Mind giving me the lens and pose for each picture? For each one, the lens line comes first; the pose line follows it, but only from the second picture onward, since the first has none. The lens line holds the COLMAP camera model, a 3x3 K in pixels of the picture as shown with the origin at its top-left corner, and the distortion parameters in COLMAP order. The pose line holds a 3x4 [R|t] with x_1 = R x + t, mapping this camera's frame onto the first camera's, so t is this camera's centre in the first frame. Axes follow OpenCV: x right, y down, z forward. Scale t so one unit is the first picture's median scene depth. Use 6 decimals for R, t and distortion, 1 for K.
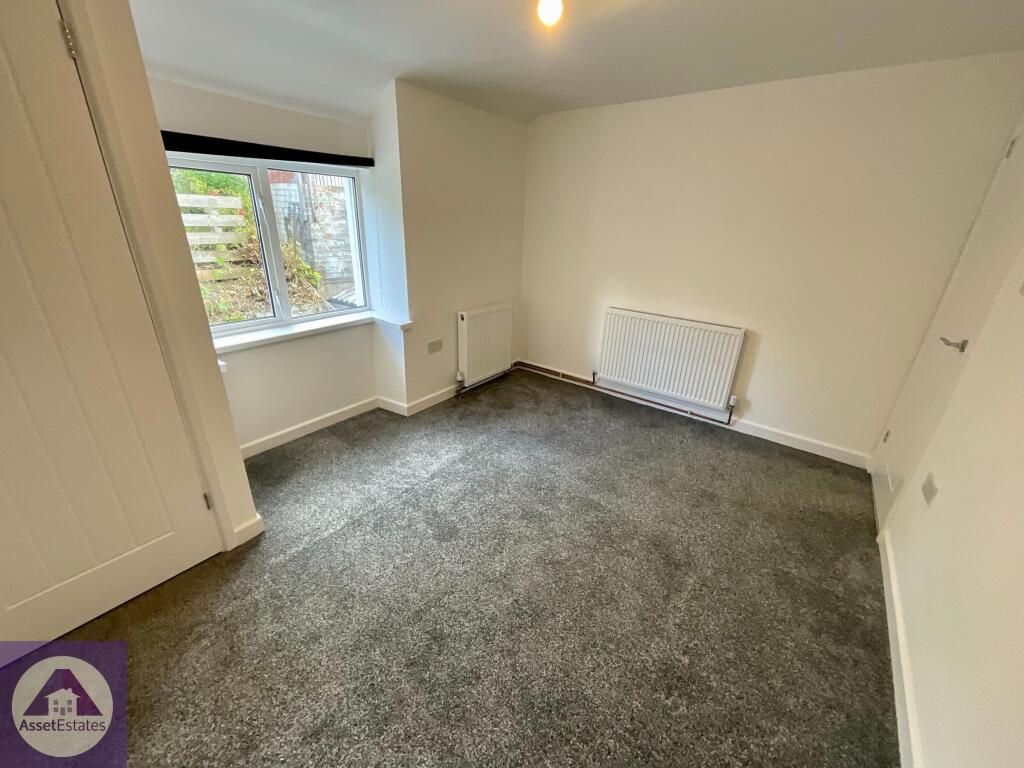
lens RADIAL K [[410.8, 0, 512.0], [0, 410.8, 384.0], [0, 0, 1]] dist [0.001705, 0.000618]
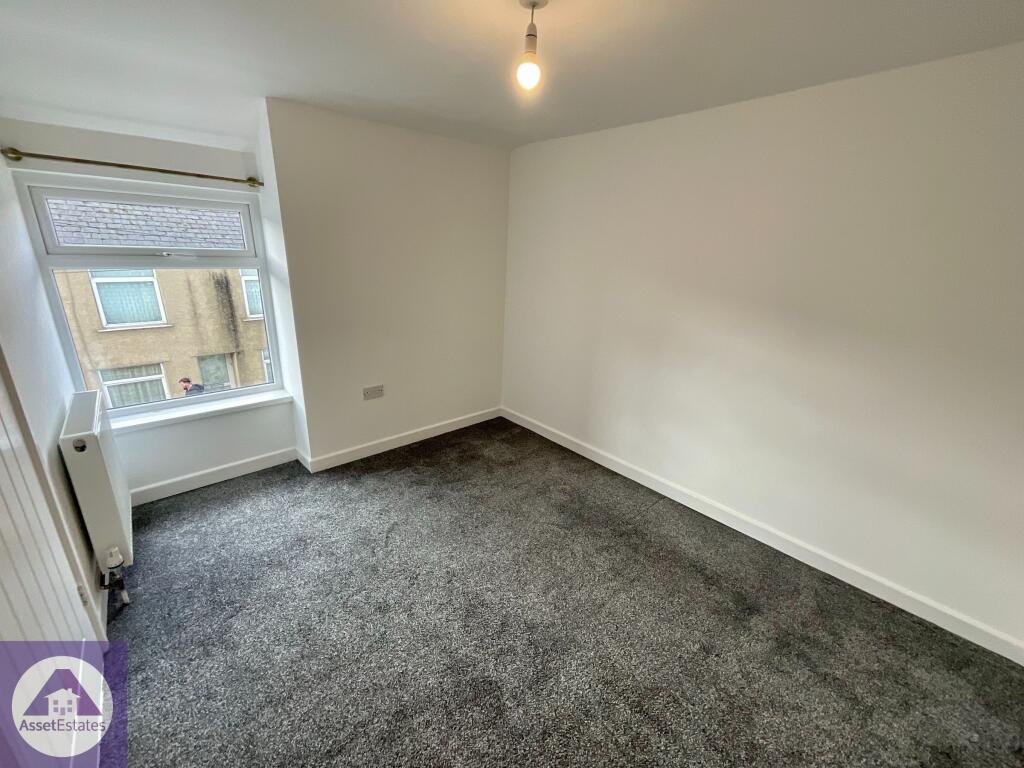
lens RADIAL K [[410.8, 0, 512.0], [0, 410.8, 384.0], [0, 0, 1]] dist [0.001705, 0.000618]
pose [[0.982091, 0.067411, -0.175933, 0.285525], [-0.081469, 0.993929, -0.073939, -0.074577], [0.169881, 0.086948, 0.981621, 0.186362]]
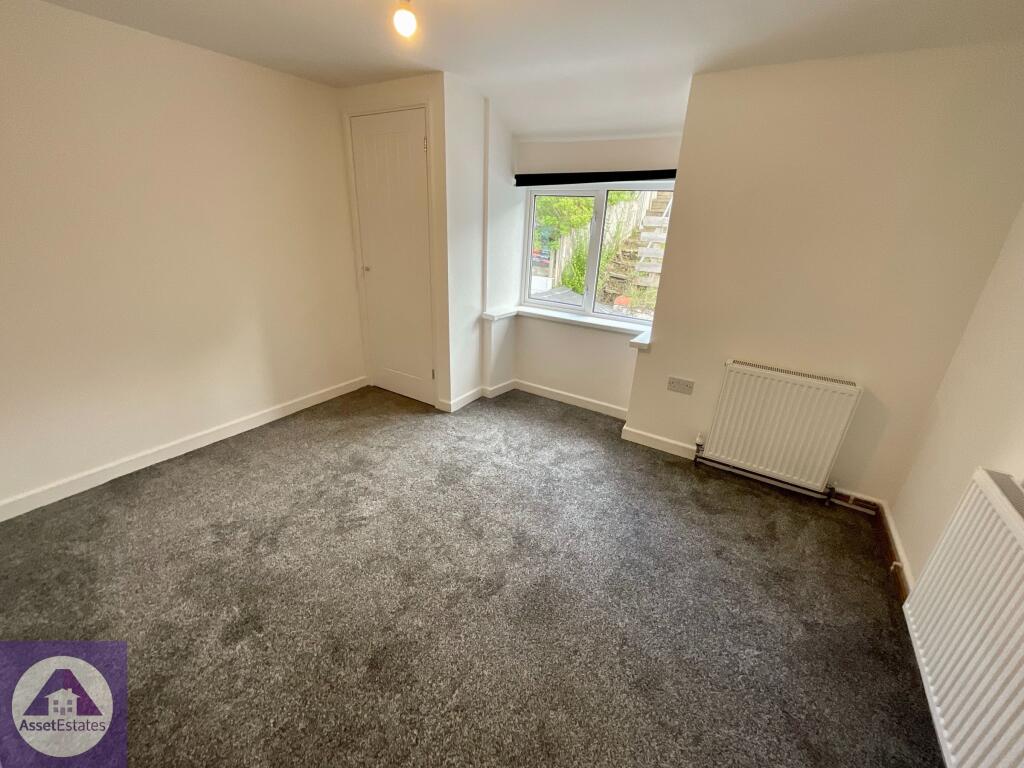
lens RADIAL K [[415.5, 0, 512.0], [0, 415.5, 384.0], [0, 0, 1]] dist [0.000139, 0.000106]
pose [[0.066613, 0.338883, -0.938467, 0.616636], [-0.415254, 0.864648, 0.282752, -0.206250], [0.907263, 0.370868, 0.198319, 0.572582]]
